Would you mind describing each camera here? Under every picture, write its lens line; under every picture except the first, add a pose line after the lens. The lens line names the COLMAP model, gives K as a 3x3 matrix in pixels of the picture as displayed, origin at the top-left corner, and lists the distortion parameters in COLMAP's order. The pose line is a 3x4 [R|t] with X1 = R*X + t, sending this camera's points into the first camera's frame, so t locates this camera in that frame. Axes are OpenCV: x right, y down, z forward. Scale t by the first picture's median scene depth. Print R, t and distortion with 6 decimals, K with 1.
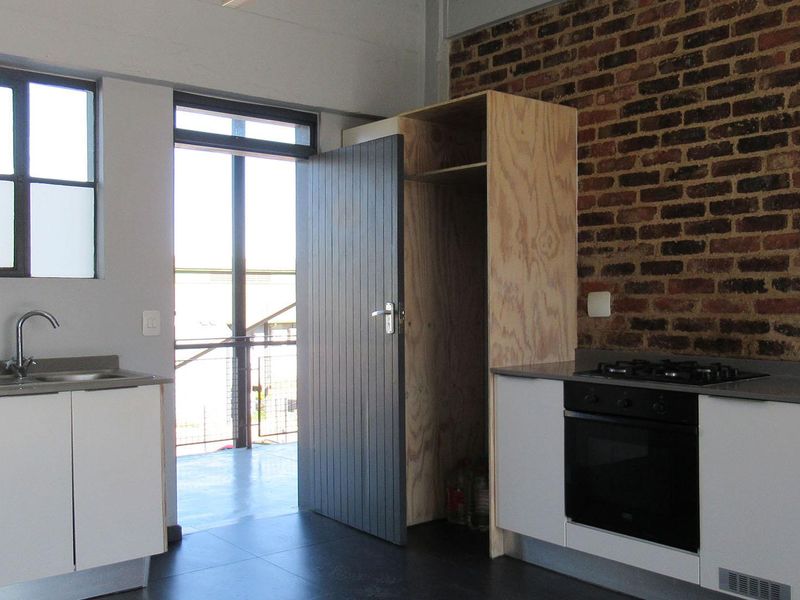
lens RADIAL K [[816.4, 0, 400.0], [0, 816.4, 306.5], [0, 0, 1]] dist [-0.000125, 0.000000]
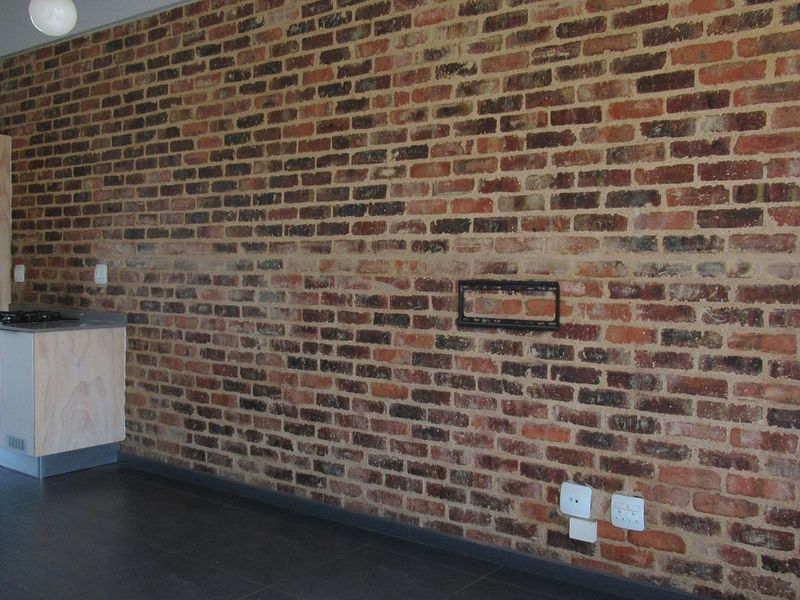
lens RADIAL K [[816.4, 0, 399.3], [0, 816.4, 294.3], [0, 0, 1]] dist [-0.000125, 0.000000]
pose [[0.979556, 0.005109, 0.201105, 0.635517], [-0.009964, 0.999683, 0.023135, -0.005988], [-0.200923, -0.024666, 0.979297, -0.576504]]
